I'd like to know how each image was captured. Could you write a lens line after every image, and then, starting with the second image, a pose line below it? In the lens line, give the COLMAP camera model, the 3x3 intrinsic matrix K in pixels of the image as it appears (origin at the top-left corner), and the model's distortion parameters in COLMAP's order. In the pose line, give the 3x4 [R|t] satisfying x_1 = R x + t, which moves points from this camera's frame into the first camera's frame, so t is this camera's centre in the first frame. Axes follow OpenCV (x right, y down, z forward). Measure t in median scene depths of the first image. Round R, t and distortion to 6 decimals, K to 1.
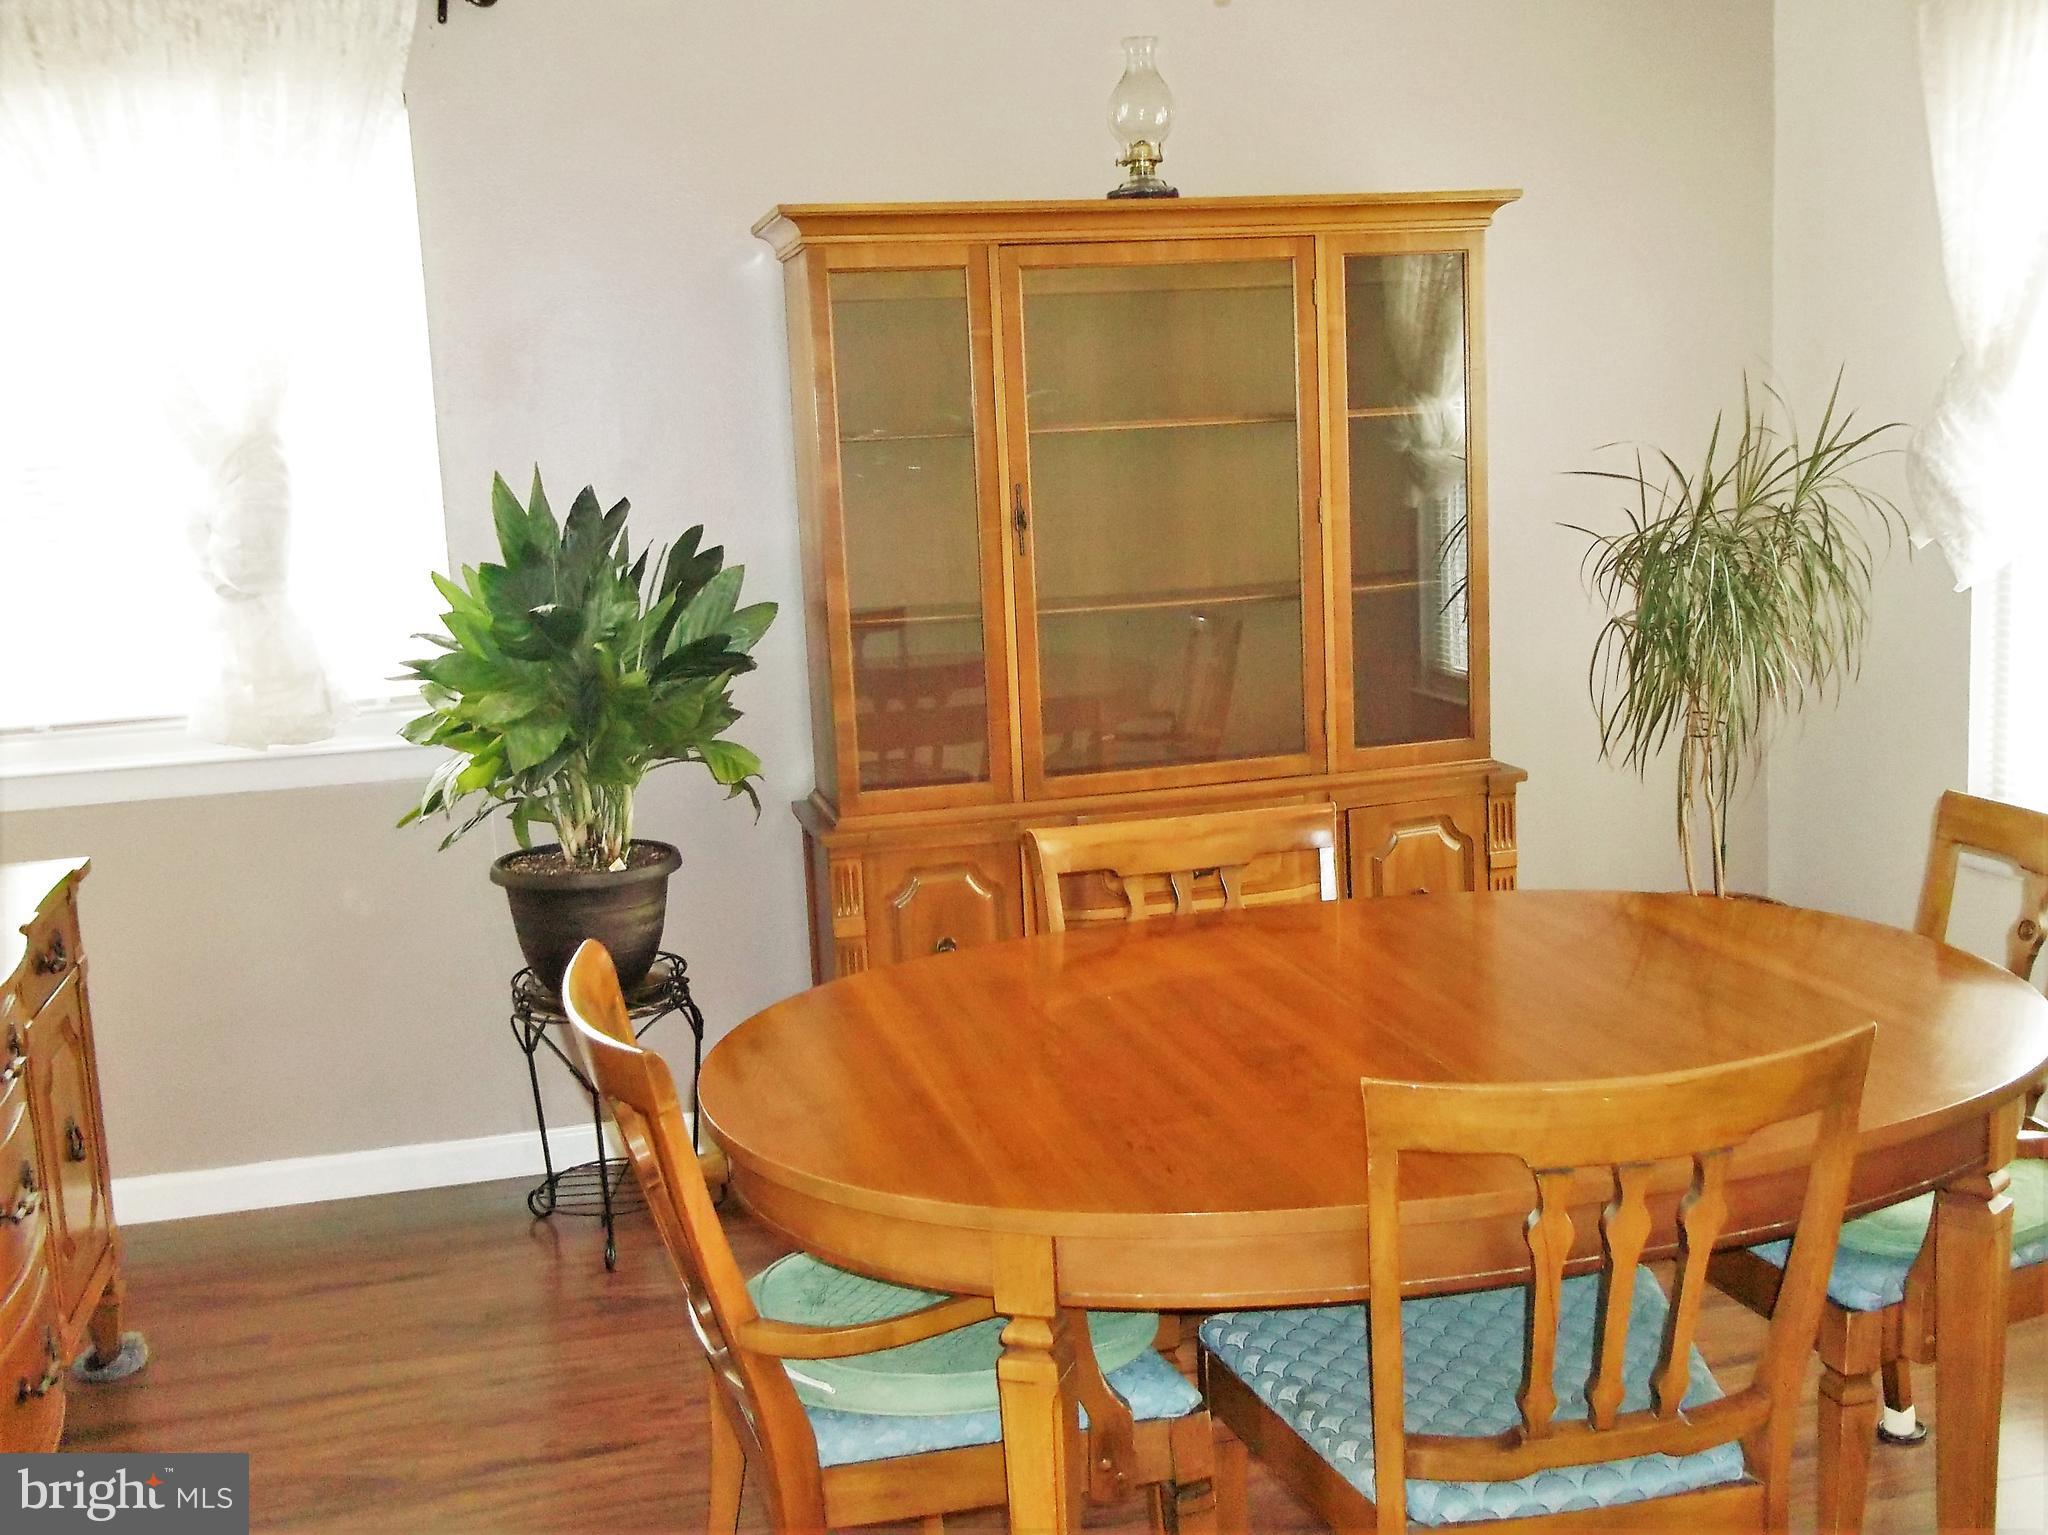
lens RADIAL K [[2071.3, 0, 1025.1], [0, 2071.3, 776.2], [0, 0, 1]] dist [0.020375, 0.000000]
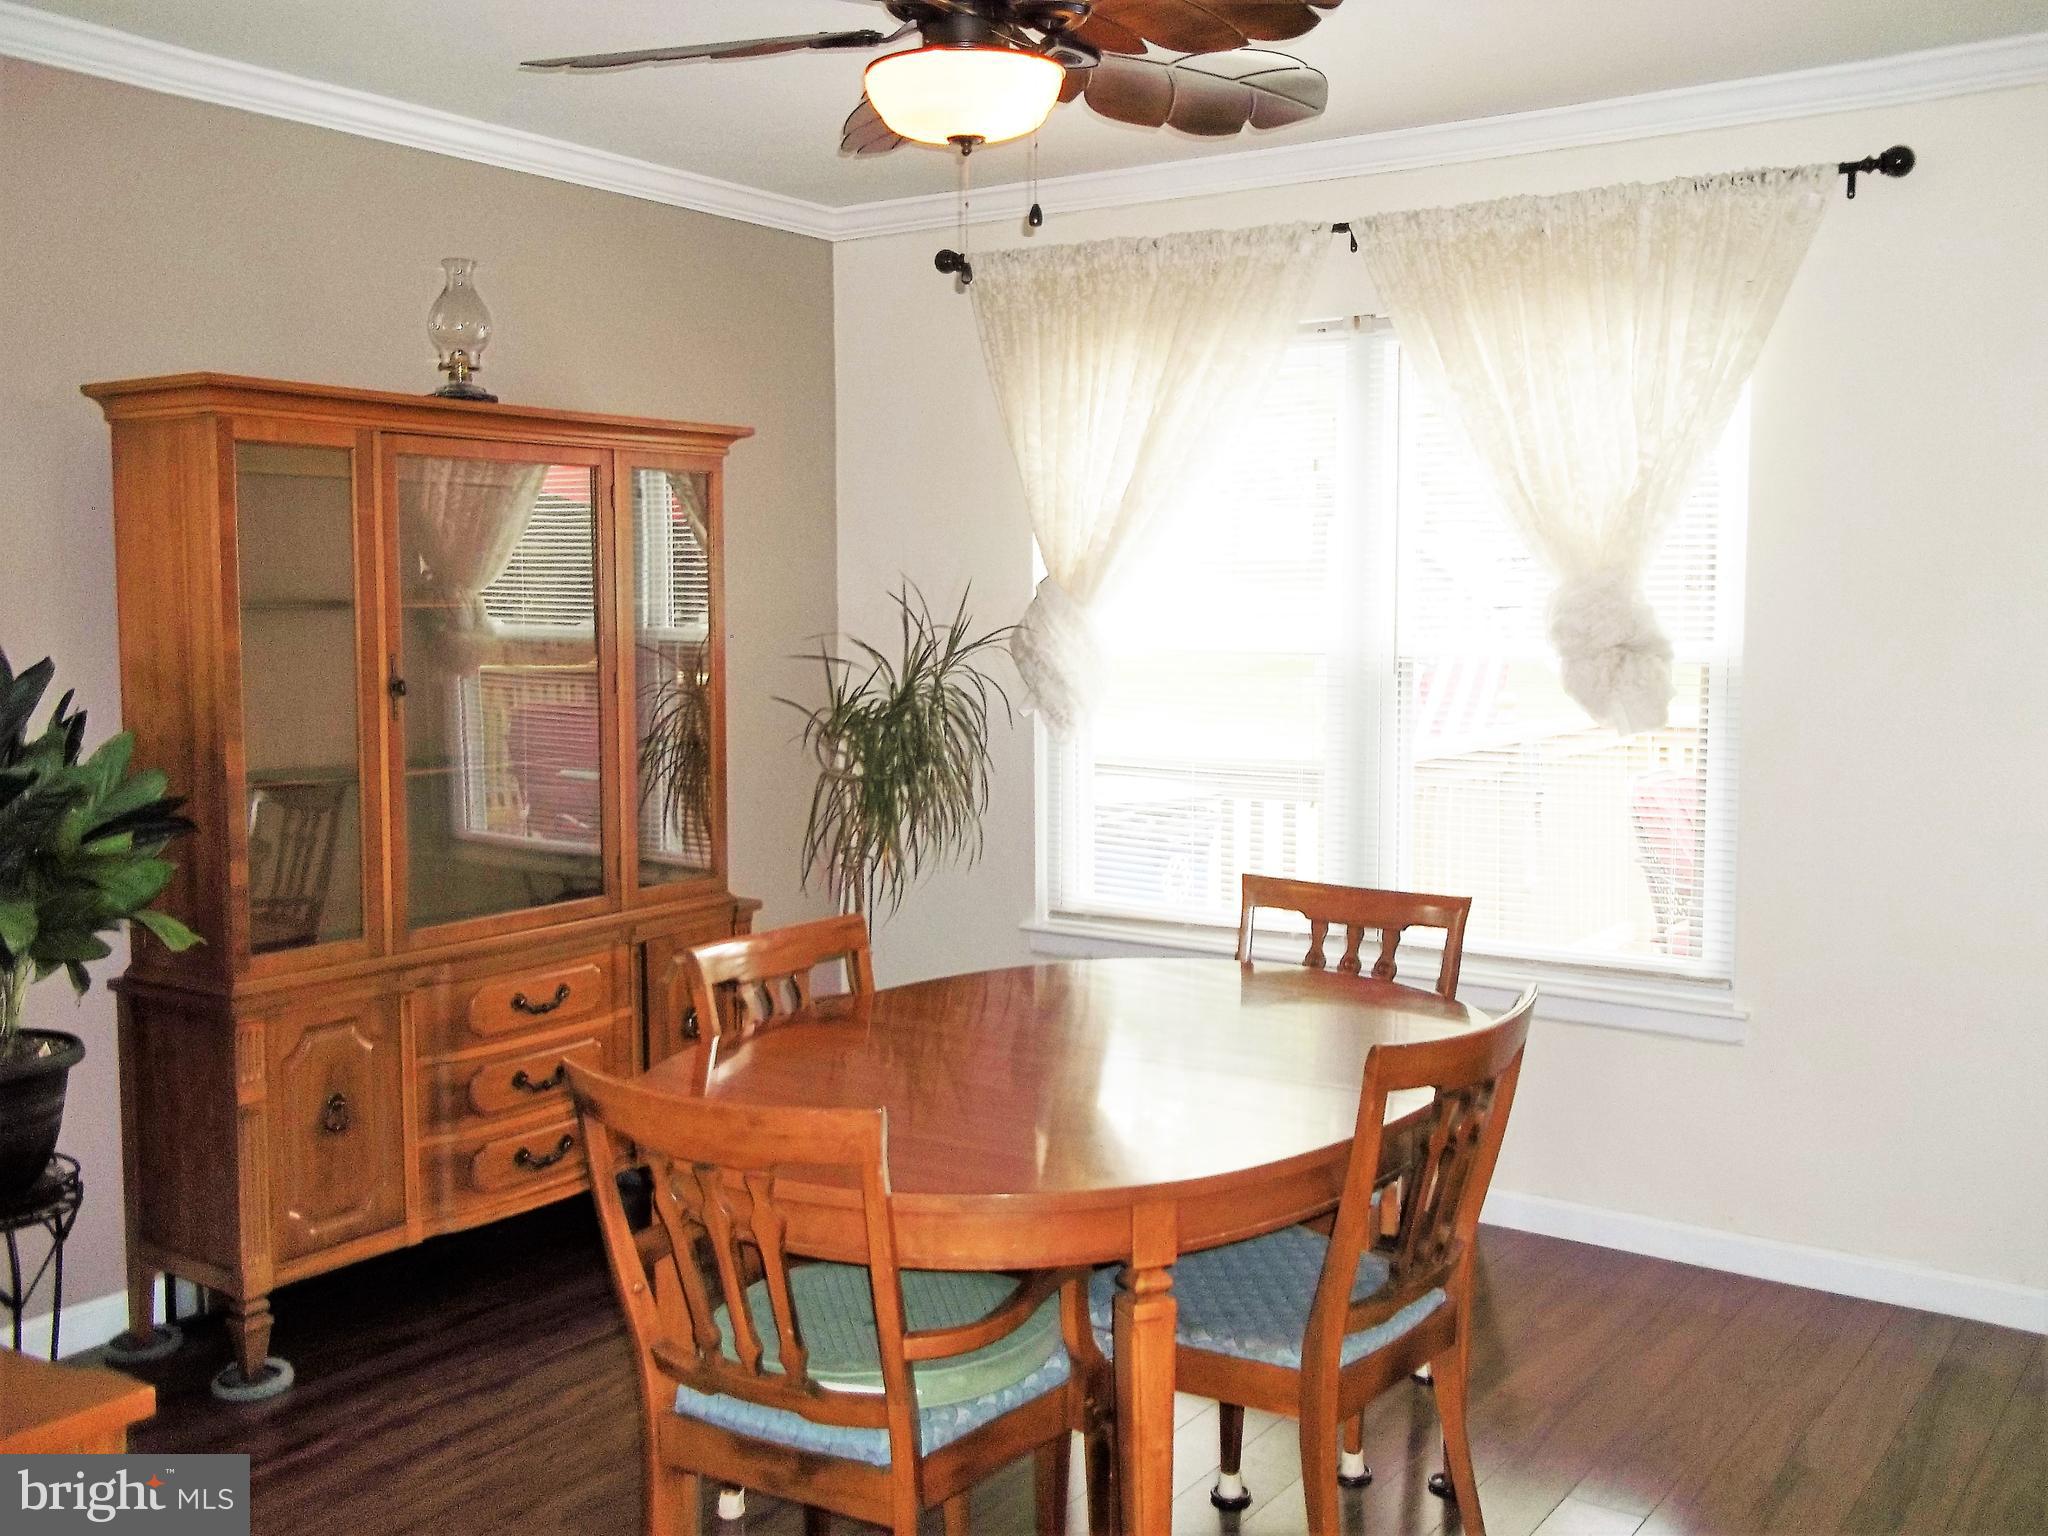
lens RADIAL K [[1983.9, 0, 1023.2], [0, 1983.9, 758.9], [0, 0, 1]] dist [0.002356, 0.000000]
pose [[0.747990, -0.011664, 0.663608, -0.430114], [0.076273, 0.994732, -0.068487, 0.006969], [-0.659313, 0.101843, 0.744939, 0.034147]]
